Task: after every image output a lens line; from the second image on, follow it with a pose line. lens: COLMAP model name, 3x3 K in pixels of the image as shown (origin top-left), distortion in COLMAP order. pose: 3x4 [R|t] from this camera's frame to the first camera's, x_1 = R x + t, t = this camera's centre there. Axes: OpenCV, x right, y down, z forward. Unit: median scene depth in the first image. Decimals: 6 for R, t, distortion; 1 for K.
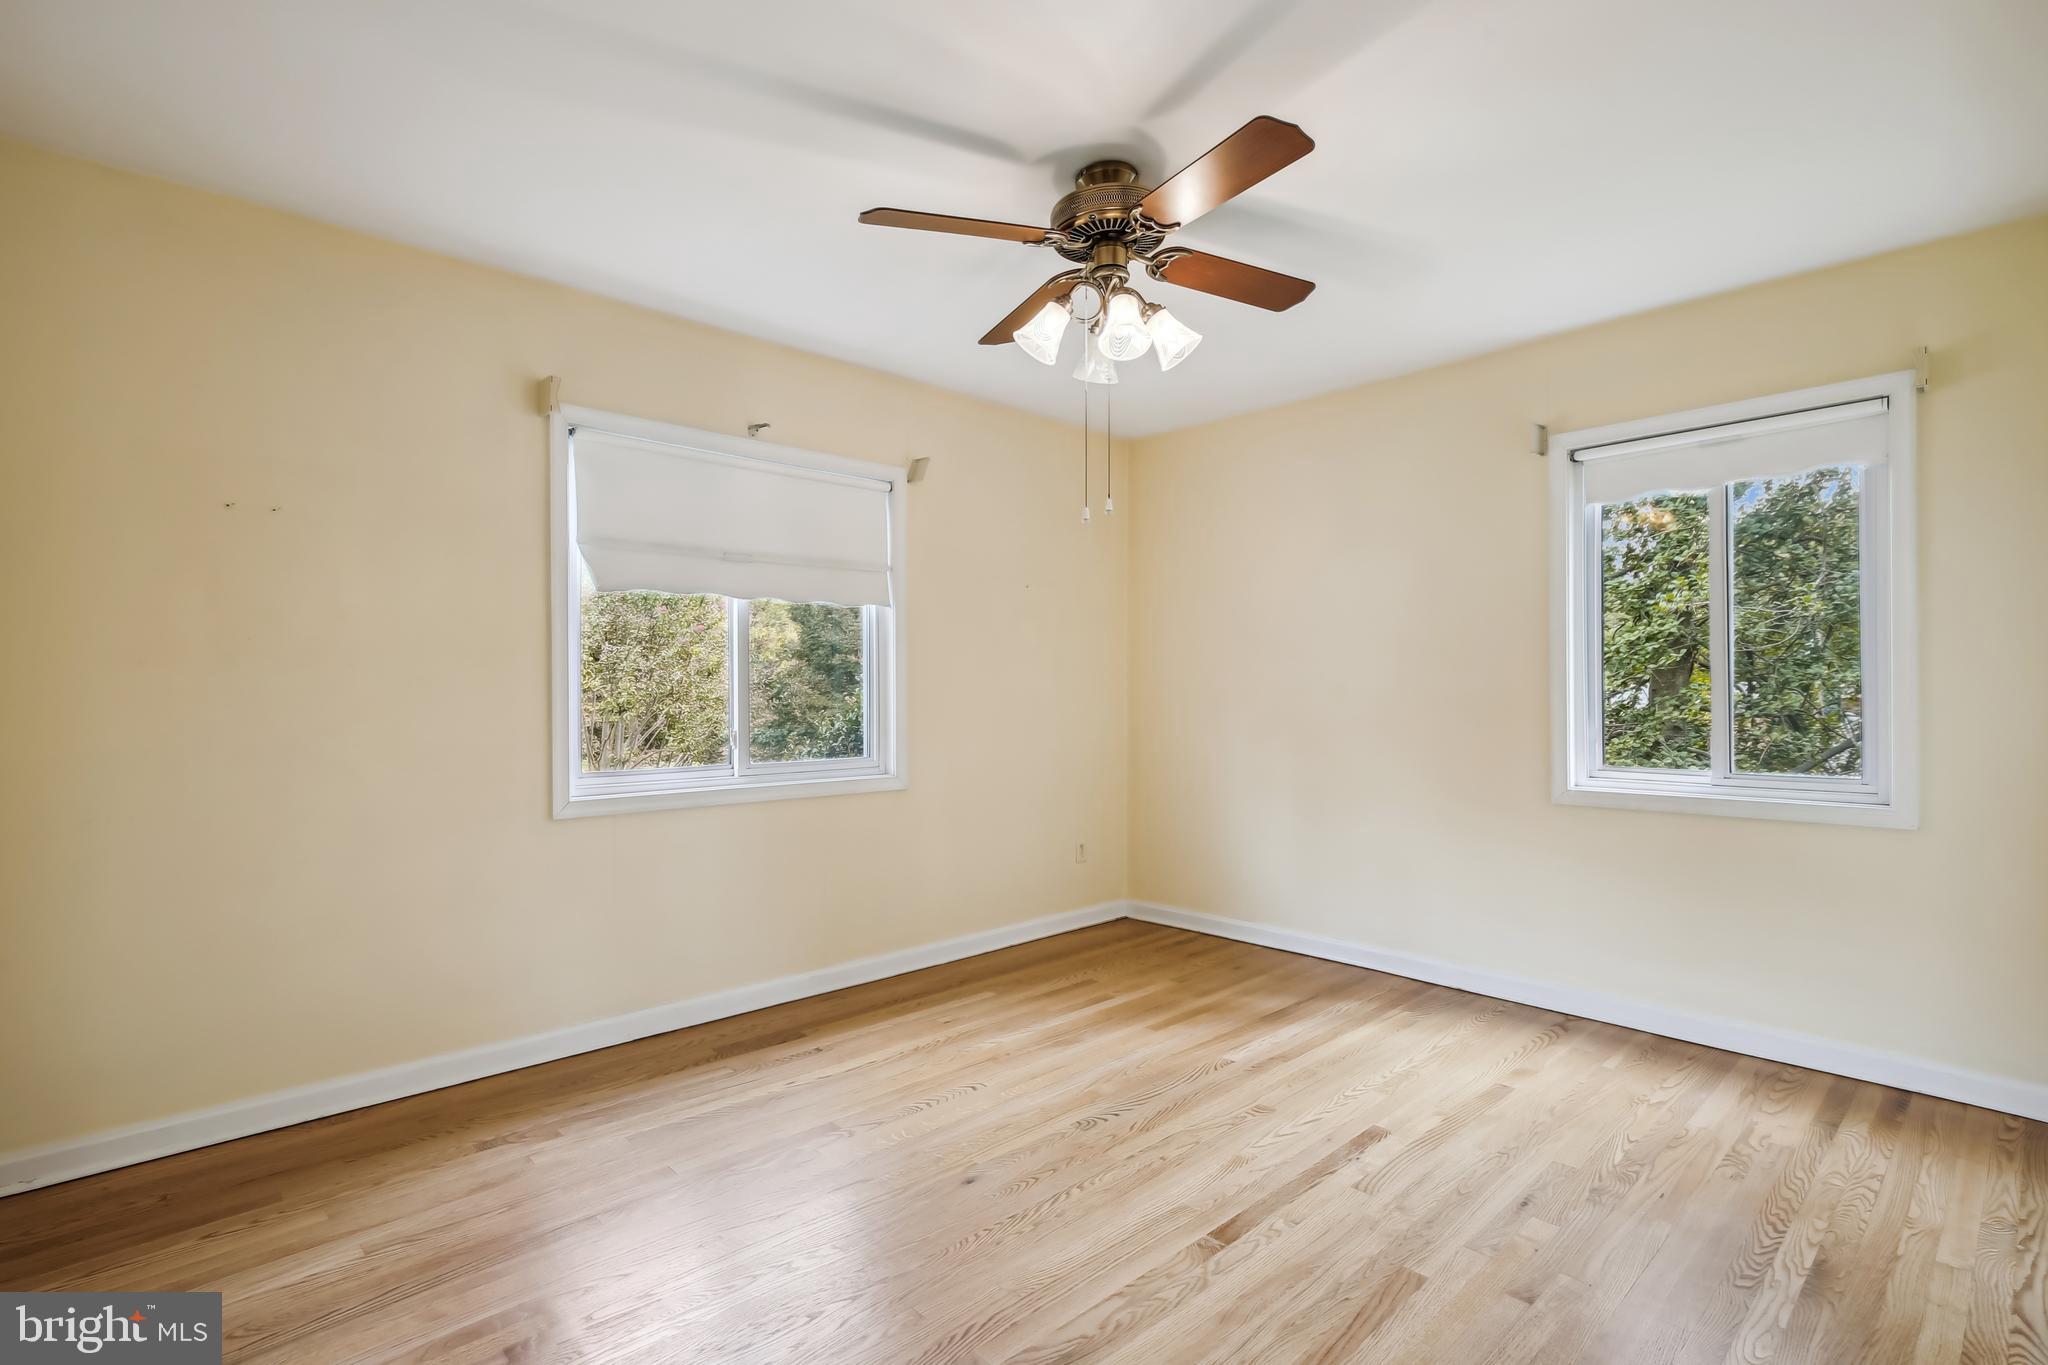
lens RADIAL K [[962.4, 0, 1024.3], [0, 962.4, 670.3], [0, 0, 1]] dist [-0.017595, 0.000065]
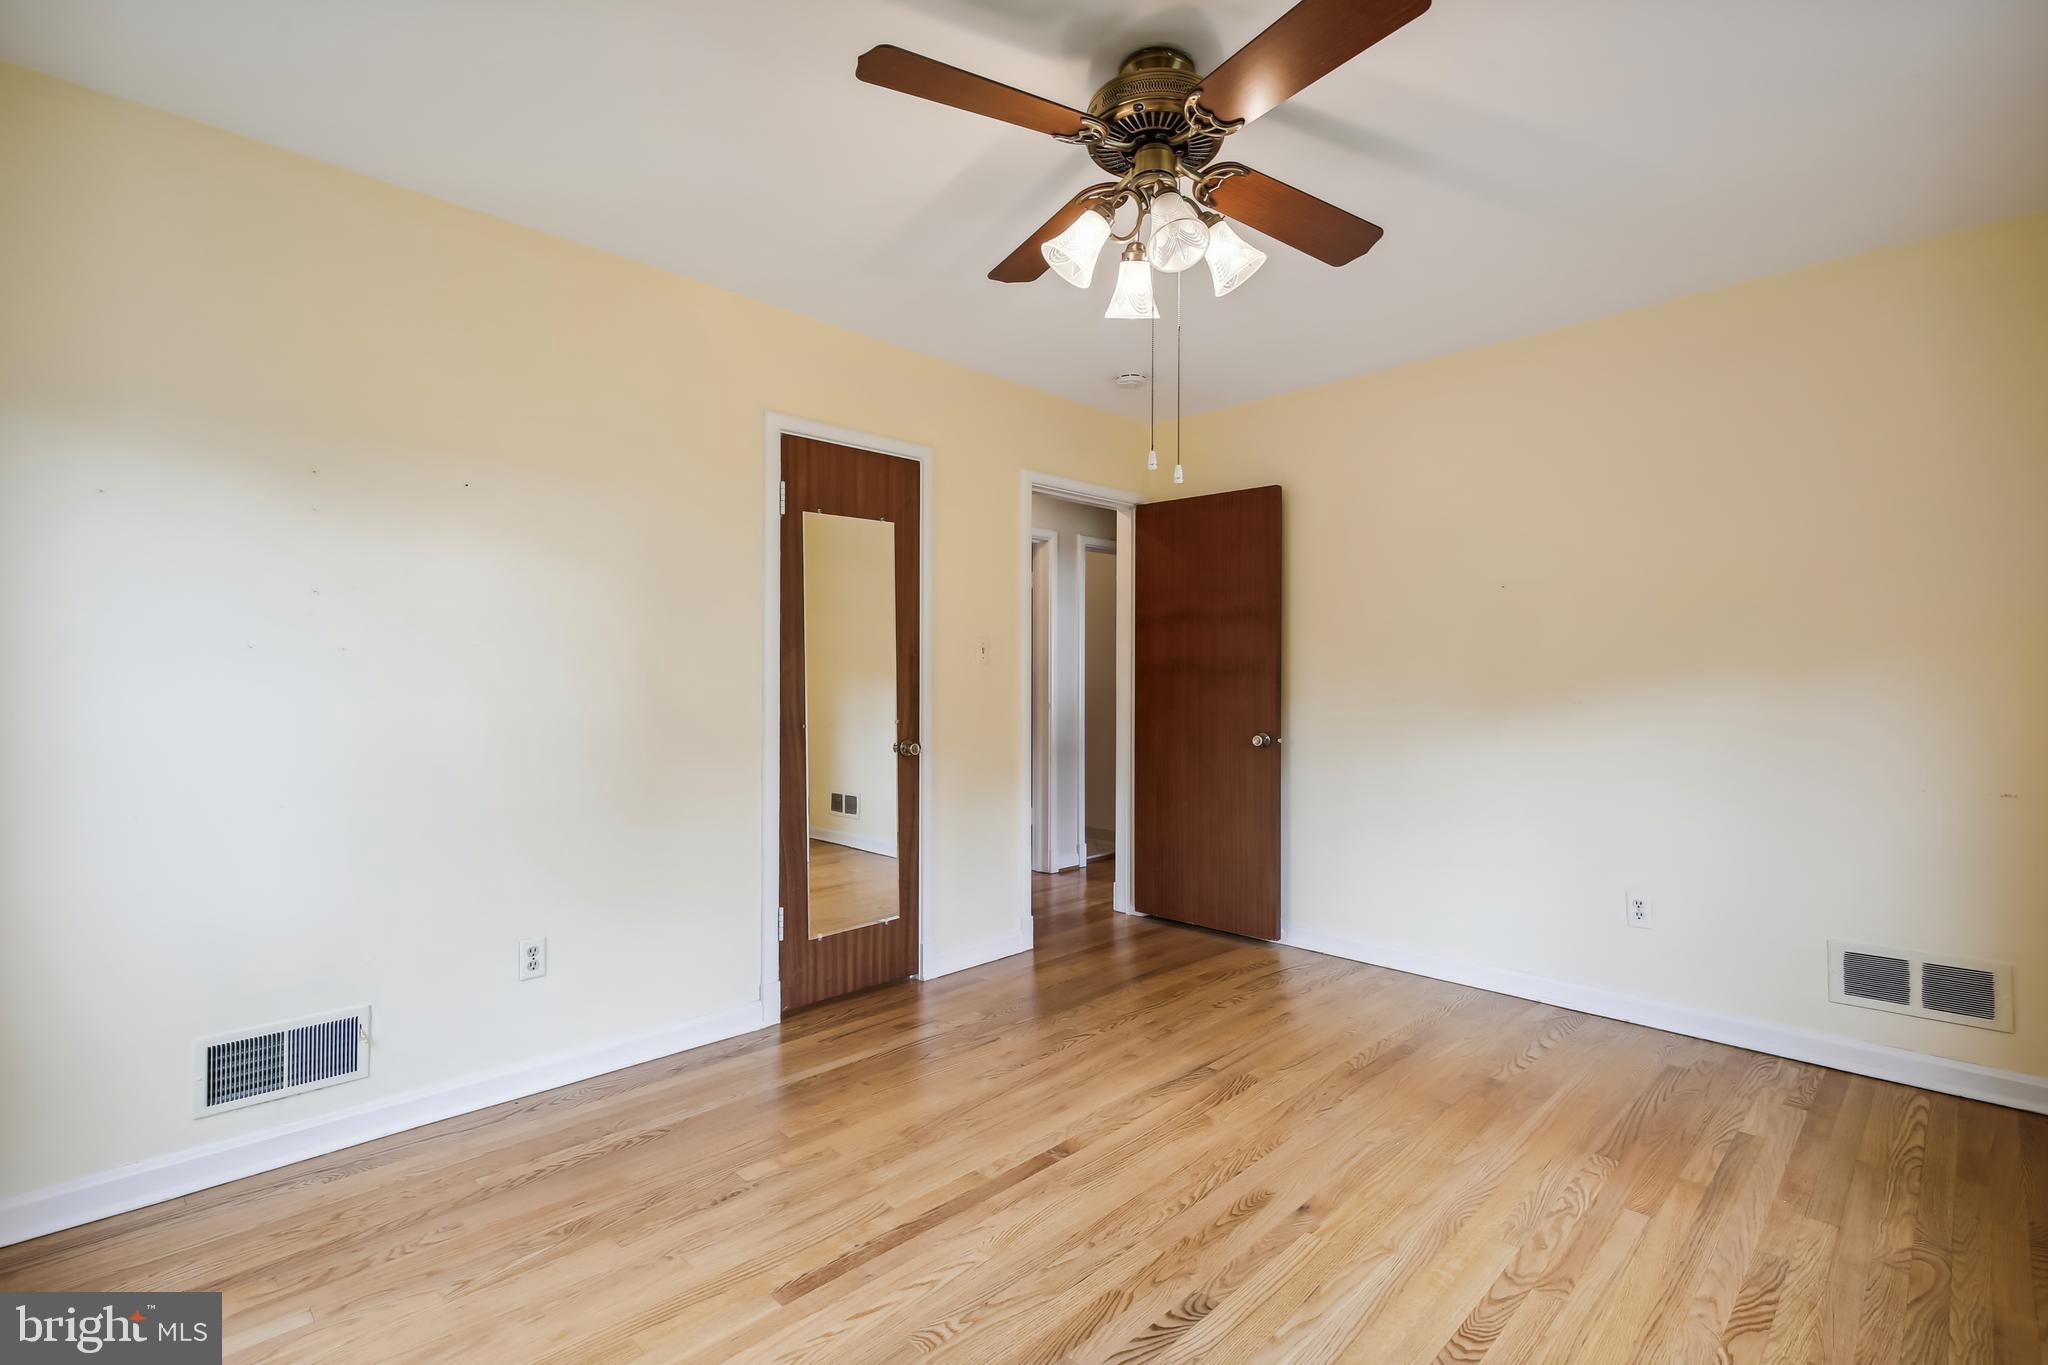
lens RADIAL K [[962.4, 0, 1024.3], [0, 962.4, 670.3], [0, 0, 1]] dist [-0.017595, 0.000065]
pose [[-0.999781, 0.006014, -0.020037, 0.218362], [0.006512, 0.999670, -0.024867, 0.034290], [0.019881, -0.024992, -0.999490, 1.856963]]
